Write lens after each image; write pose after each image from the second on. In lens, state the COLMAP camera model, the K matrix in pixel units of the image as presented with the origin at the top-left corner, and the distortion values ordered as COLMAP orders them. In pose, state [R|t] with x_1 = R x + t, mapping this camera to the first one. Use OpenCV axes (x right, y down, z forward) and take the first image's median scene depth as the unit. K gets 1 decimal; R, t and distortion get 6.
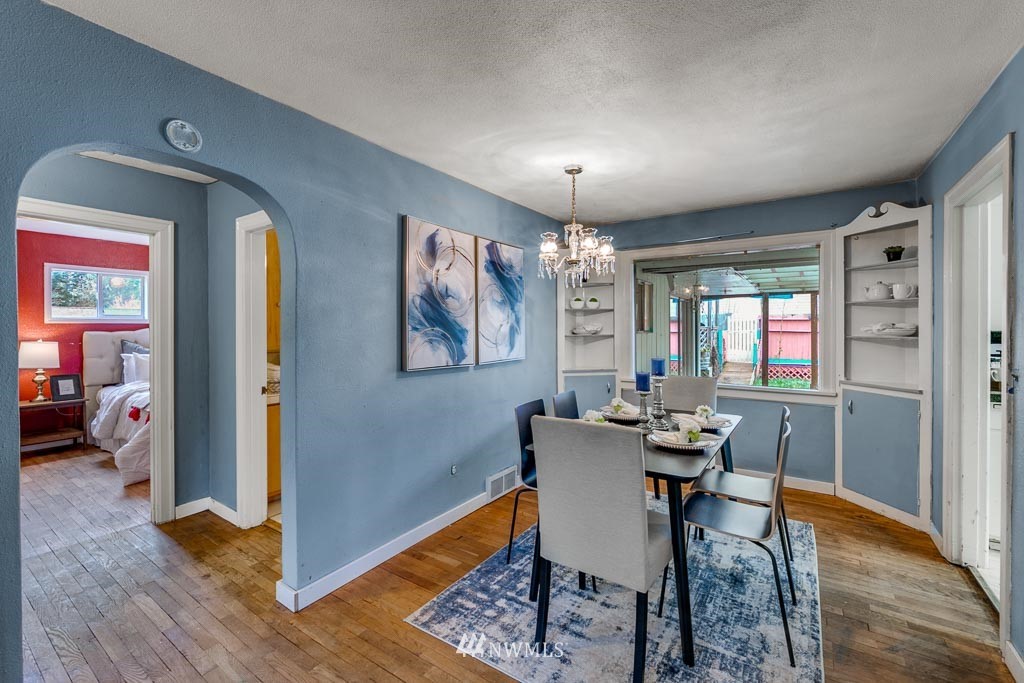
lens RADIAL K [[423.8, 0, 508.1], [0, 423.8, 327.2], [0, 0, 1]] dist [-0.000913, -0.000222]
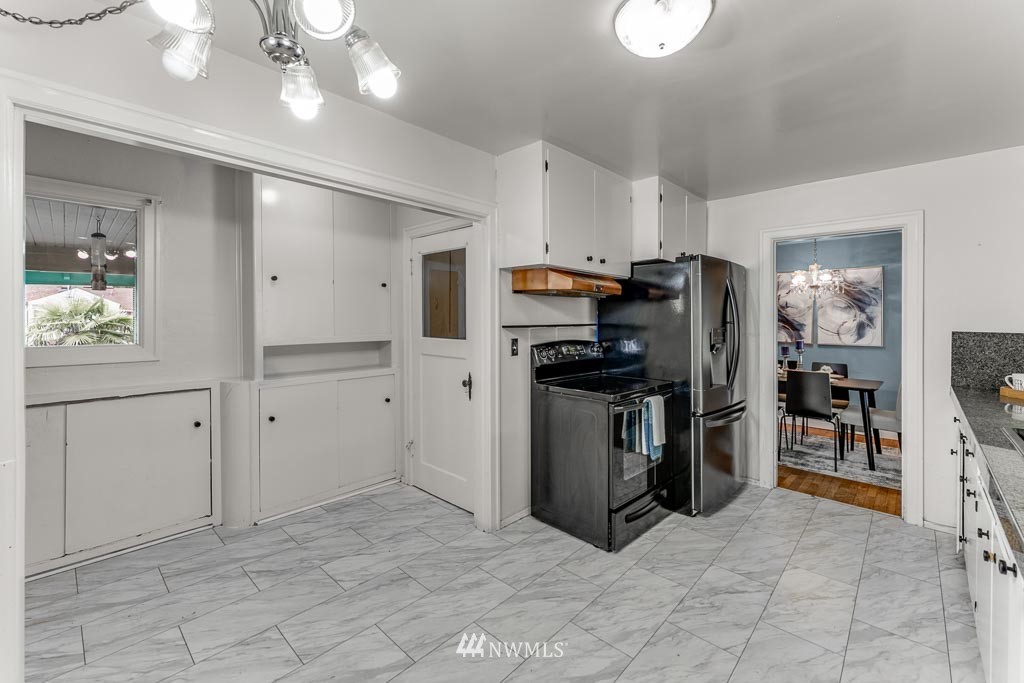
lens RADIAL K [[420.2, 0, 507.7], [0, 420.2, 335.9], [0, 0, 1]] dist [-0.001194, -0.000114]
pose [[-0.177933, 0.039941, -0.983232, 2.520376], [-0.009196, 0.999065, 0.042249, -0.010789], [0.984000, 0.016560, -0.177399, 0.069116]]
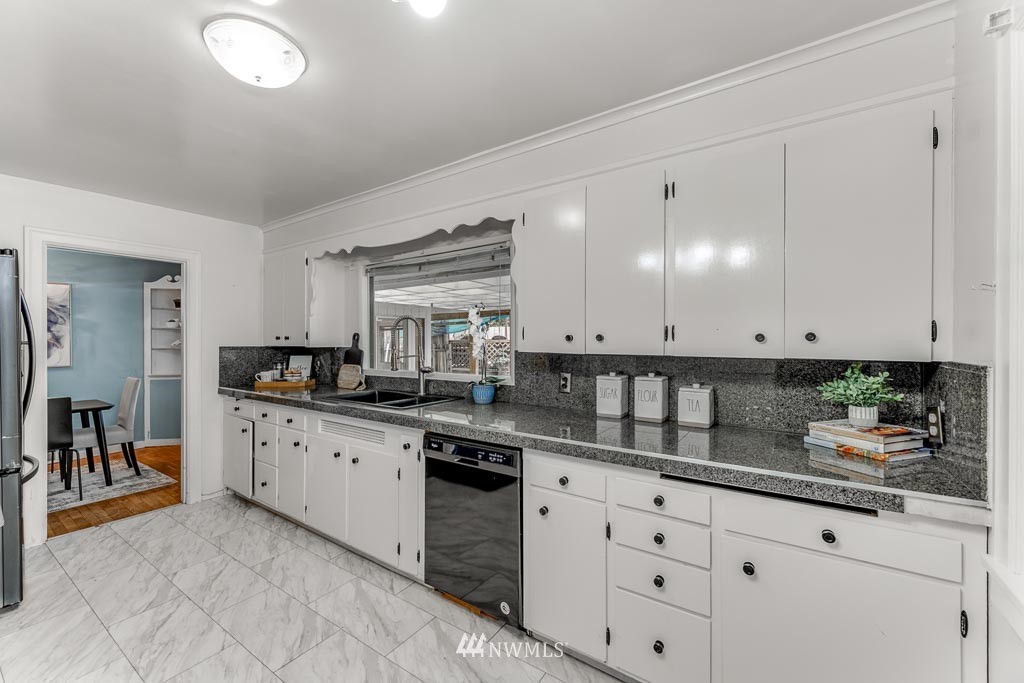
lens RADIAL K [[405.0, 0, 509.4], [0, 405.0, 339.2], [0, 0, 1]] dist [-0.000035, 0.000034]
pose [[0.999759, 0.000450, -0.021948, 2.301792], [-0.000650, 0.999958, -0.009134, -0.000820], [0.021943, 0.009146, 0.999717, -0.408631]]
